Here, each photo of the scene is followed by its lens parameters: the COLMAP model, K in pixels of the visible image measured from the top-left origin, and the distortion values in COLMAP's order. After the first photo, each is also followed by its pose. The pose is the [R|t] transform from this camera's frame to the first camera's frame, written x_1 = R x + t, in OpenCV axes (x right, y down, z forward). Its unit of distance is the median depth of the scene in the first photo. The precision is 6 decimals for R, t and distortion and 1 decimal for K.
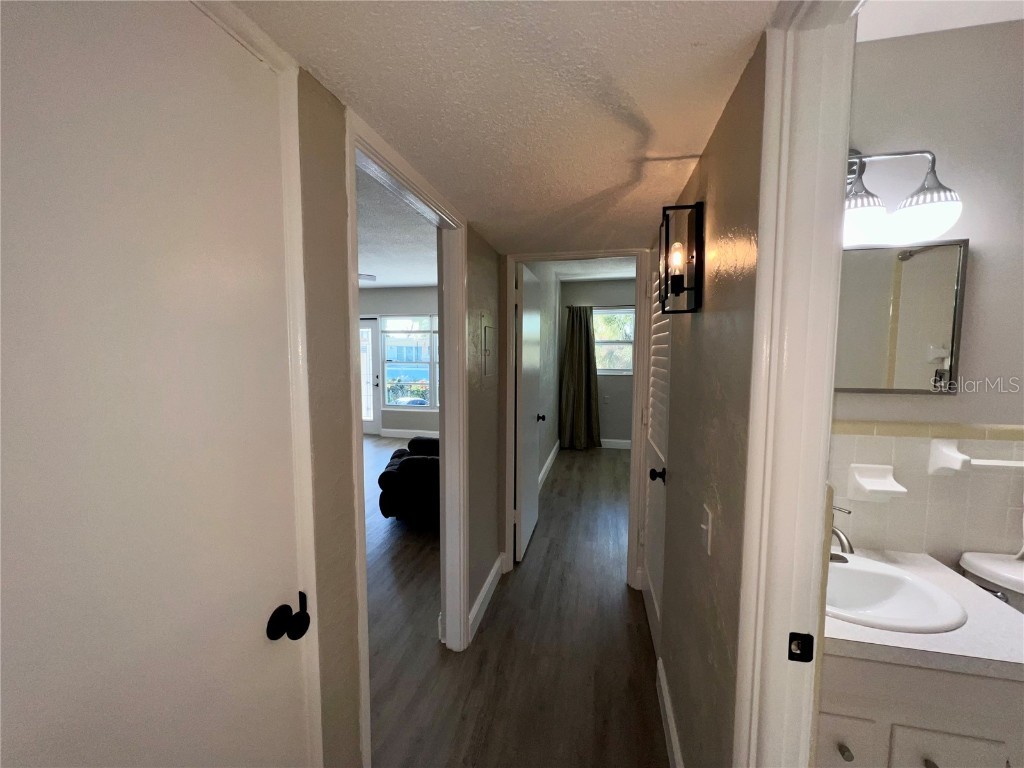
lens RADIAL K [[414.0, 0, 512.0], [0, 414.0, 384.0], [0, 0, 1]] dist [0.009970, -0.000192]
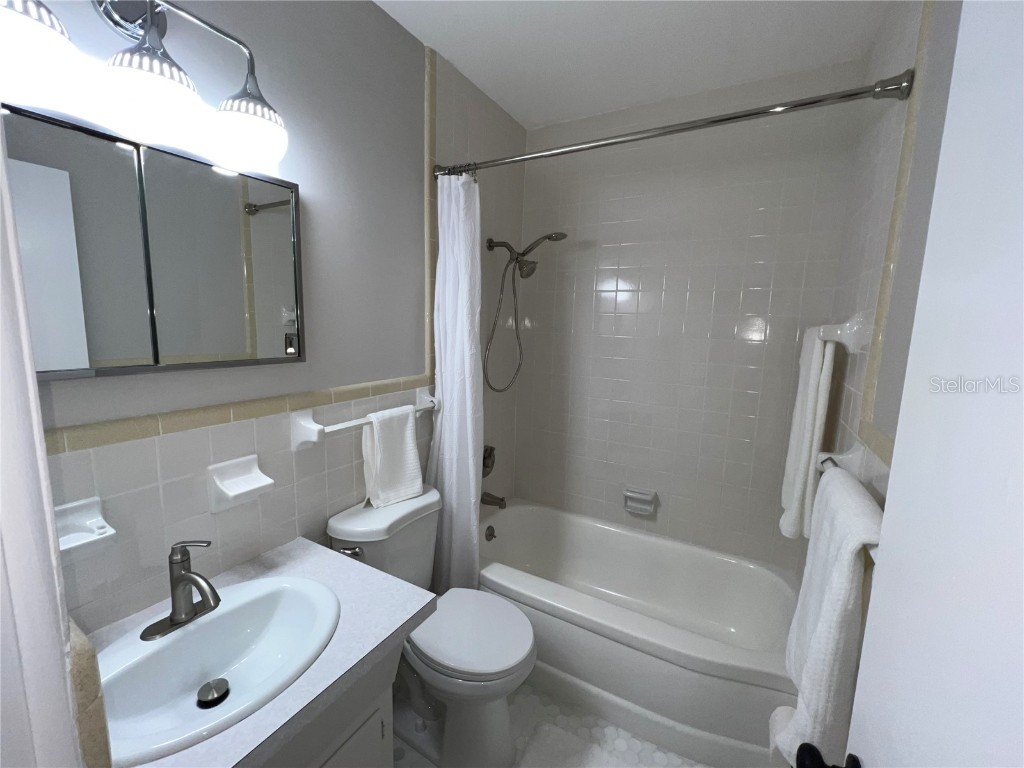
lens RADIAL K [[415.9, 0, 512.0], [0, 415.9, 384.0], [0, 0, 1]] dist [-0.025665, -0.000012]
pose [[0.301153, -0.117565, 0.946301, 0.333386], [0.054005, 0.992881, 0.106165, 0.004288], [-0.952045, 0.019133, 0.305358, 0.293165]]
